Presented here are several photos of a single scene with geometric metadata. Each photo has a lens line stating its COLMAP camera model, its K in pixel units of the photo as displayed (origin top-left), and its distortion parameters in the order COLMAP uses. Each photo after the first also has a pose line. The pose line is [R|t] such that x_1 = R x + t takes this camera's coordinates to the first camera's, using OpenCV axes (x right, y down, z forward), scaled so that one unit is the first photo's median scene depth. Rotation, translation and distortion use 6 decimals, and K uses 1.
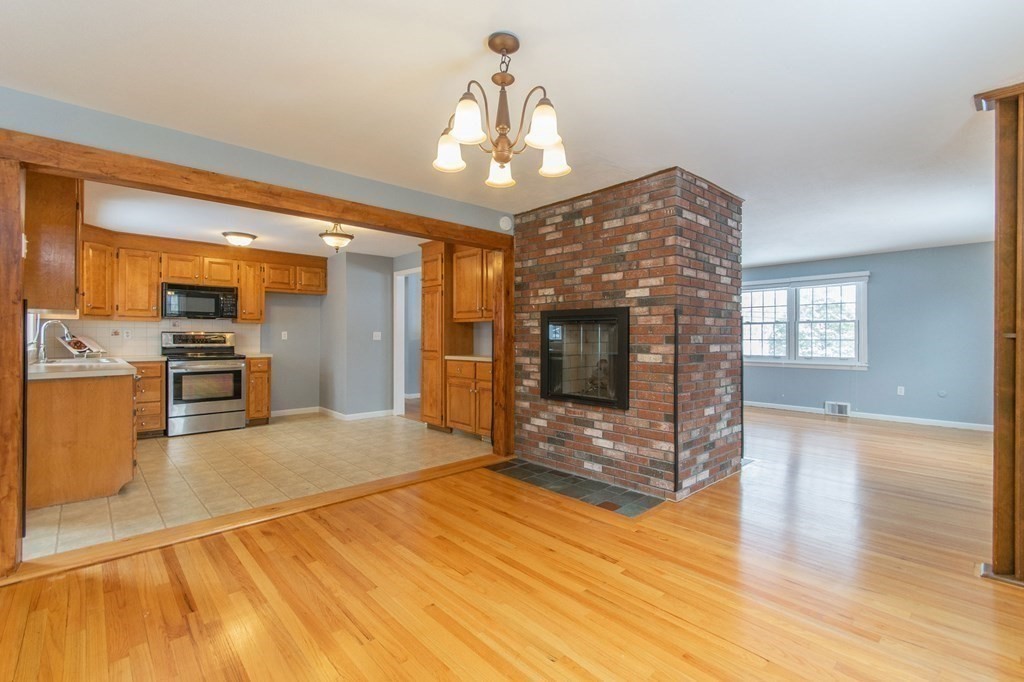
lens RADIAL K [[455.7, 0, 523.3], [0, 455.7, 338.7], [0, 0, 1]] dist [-0.002310, 0.000980]
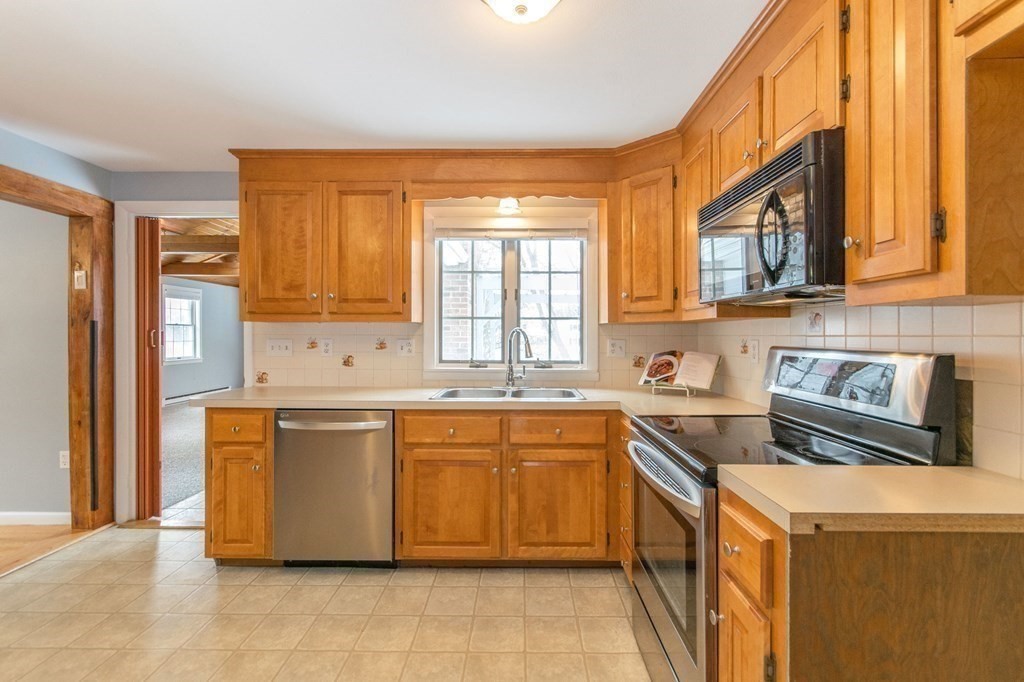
lens RADIAL K [[455.7, 0, 520.2], [0, 455.7, 335.1], [0, 0, 1]] dist [-0.002310, 0.000980]
pose [[-0.697514, -0.002078, -0.716568, -0.420551], [-0.005181, 0.999984, 0.002143, -0.023827], [0.716552, 0.005207, -0.697514, 1.114540]]
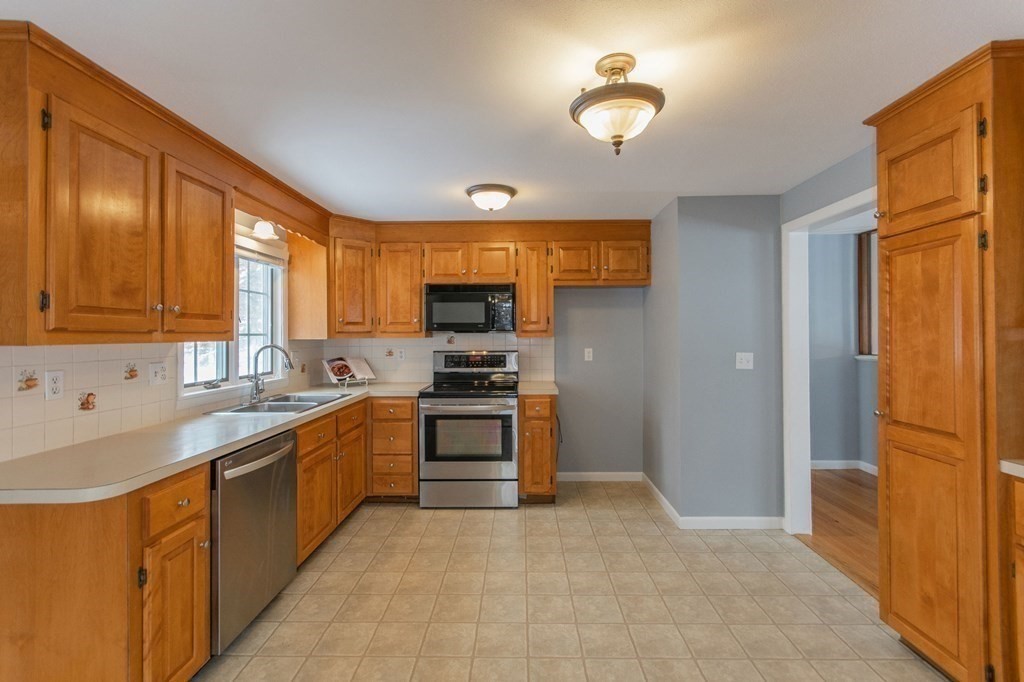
lens RADIAL K [[455.7, 0, 515.2], [0, 455.7, 331.3], [0, 0, 1]] dist [-0.002310, 0.000980]
pose [[0.712975, -0.010252, -0.701115, -0.183656], [0.005494, 0.999944, -0.009034, -0.040436], [0.701168, 0.002589, 0.712991, 0.572833]]
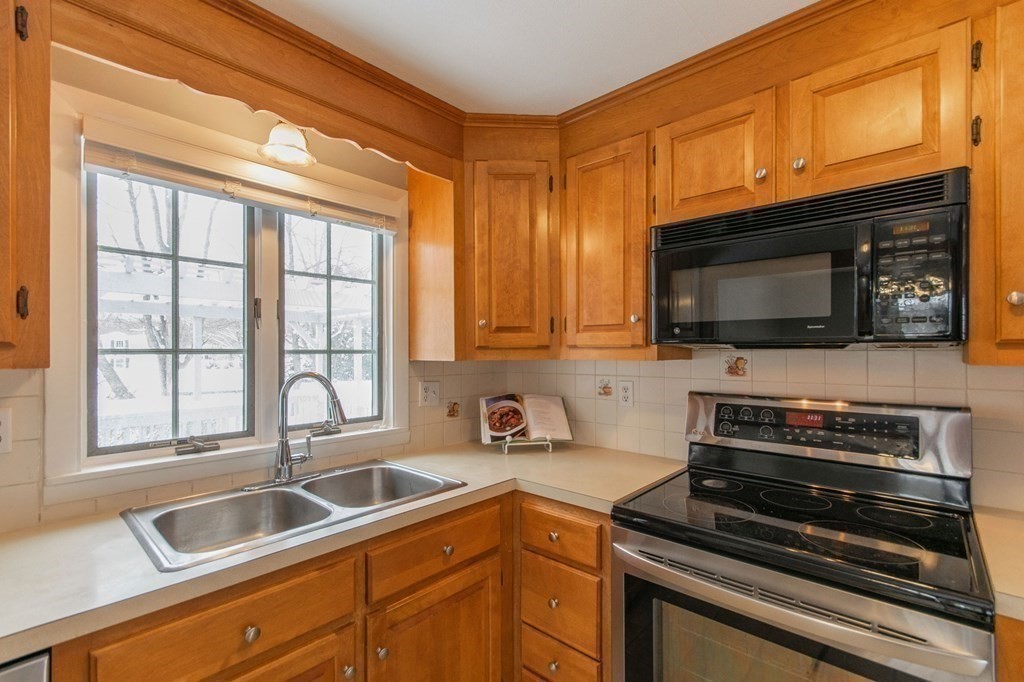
lens RADIAL K [[455.7, 0, 513.0], [0, 455.7, 351.5], [0, 0, 1]] dist [-0.002310, 0.000980]
pose [[0.067982, -0.001227, -0.997686, -0.494350], [-0.001329, 0.999998, -0.001320, -0.042983], [0.997686, 0.001416, 0.067980, 0.866514]]
